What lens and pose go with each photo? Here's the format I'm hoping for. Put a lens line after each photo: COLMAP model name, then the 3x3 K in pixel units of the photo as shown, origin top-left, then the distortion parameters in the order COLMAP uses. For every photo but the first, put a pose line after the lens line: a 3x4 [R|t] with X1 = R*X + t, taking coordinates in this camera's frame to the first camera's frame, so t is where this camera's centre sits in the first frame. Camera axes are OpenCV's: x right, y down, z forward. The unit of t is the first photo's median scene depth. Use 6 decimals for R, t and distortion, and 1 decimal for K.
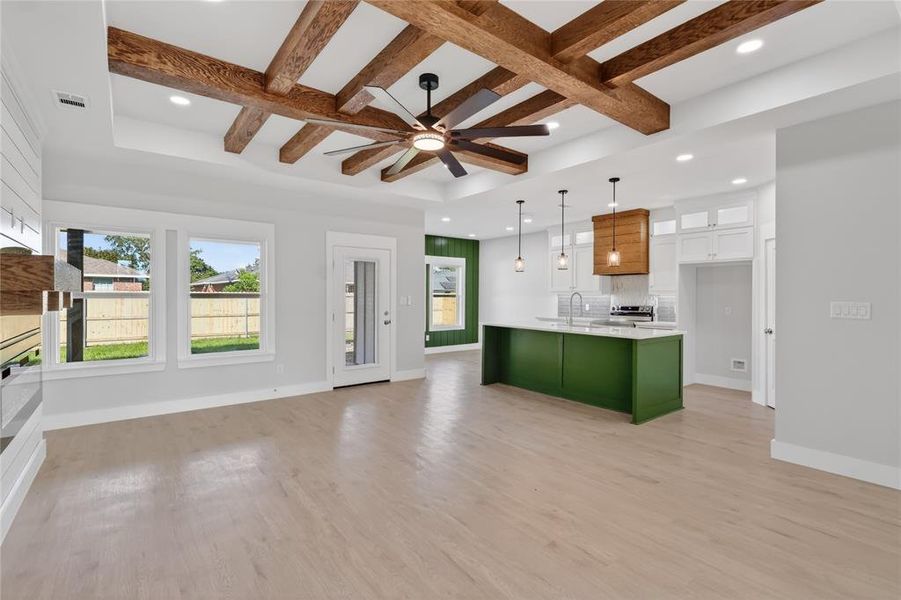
lens RADIAL K [[422.5, 0, 451.6], [0, 422.5, 294.9], [0, 0, 1]] dist [-0.002174, 0.000809]
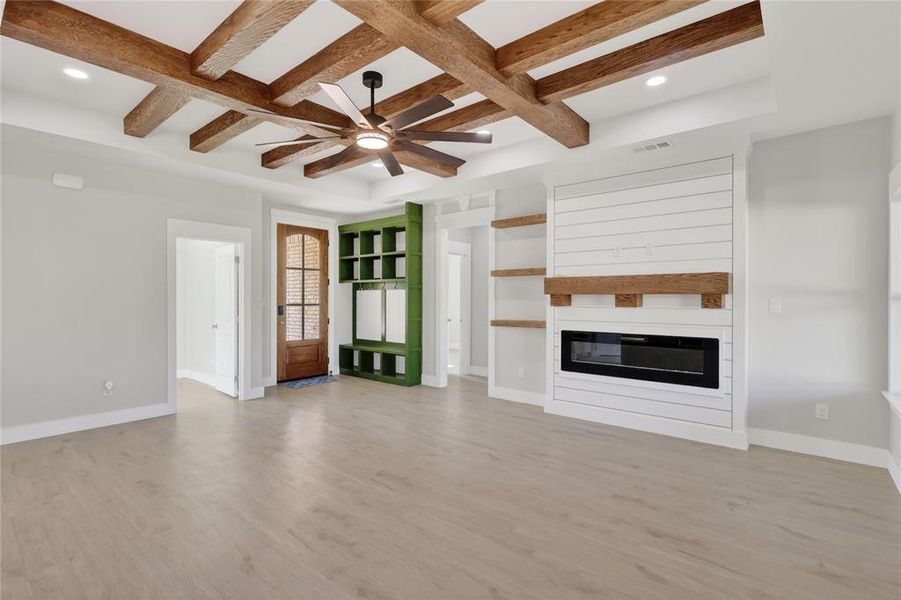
lens RADIAL K [[425.7, 0, 448.1], [0, 425.7, 297.3], [0, 0, 1]] dist [0.000113, -0.000060]
pose [[-0.976922, -0.001943, -0.213589, -0.010350], [-0.002082, 0.999998, 0.000424, 0.003789], [0.213588, 0.000859, -0.976924, 1.319884]]
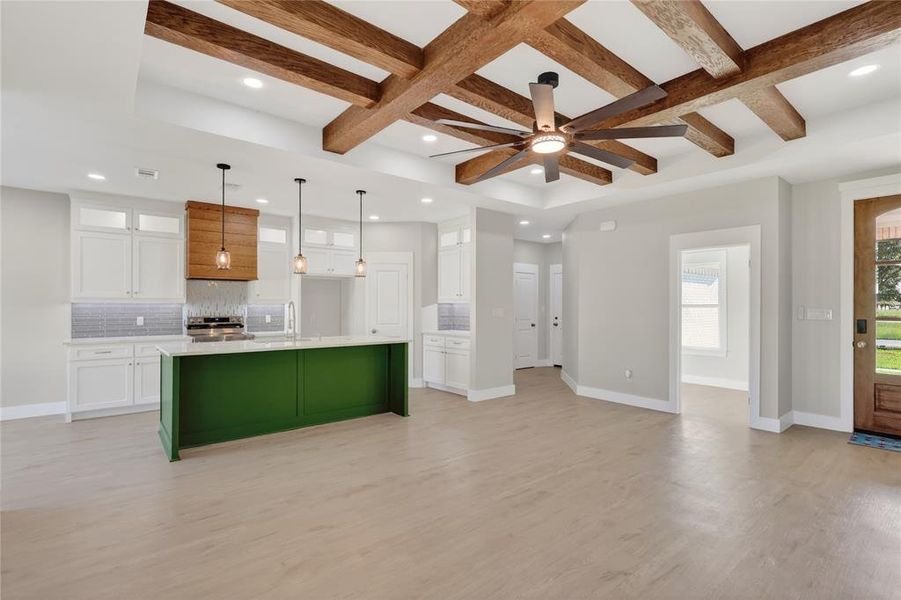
lens RADIAL K [[424.1, 0, 449.6], [0, 424.1, 304.1], [0, 0, 1]] dist [-0.008418, 0.000259]
pose [[-0.025744, 0.000504, 0.999668, -0.653689], [-0.001638, 0.999999, -0.000546, 0.000162], [-0.999667, -0.001652, -0.025743, 0.817778]]
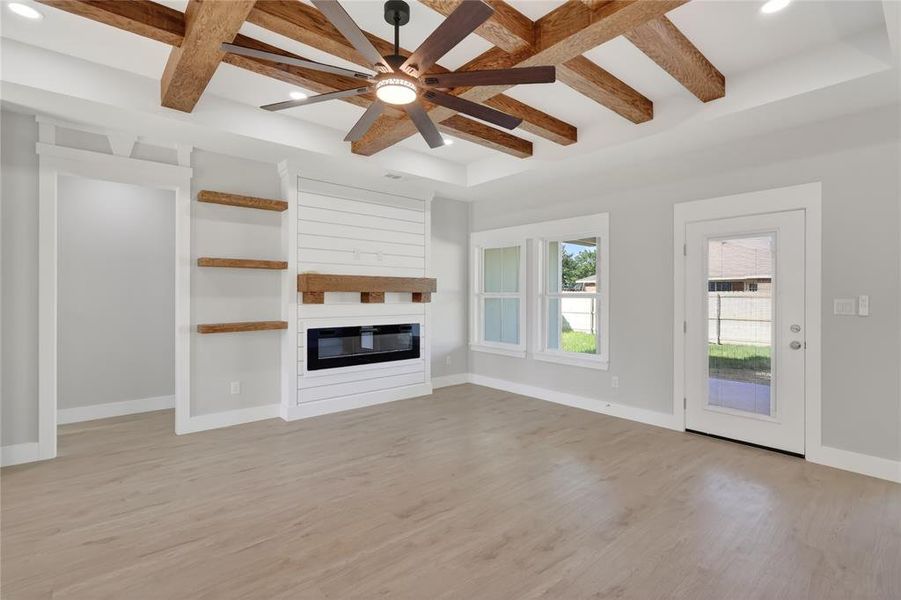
lens RADIAL K [[422.5, 0, 451.6], [0, 422.5, 294.9], [0, 0, 1]] dist [-0.002174, 0.000809]
pose [[0.052684, -0.002897, -0.998607, 0.467711], [-0.004566, 0.999985, -0.003142, 0.005750], [0.998601, 0.004726, 0.052670, 0.695746]]
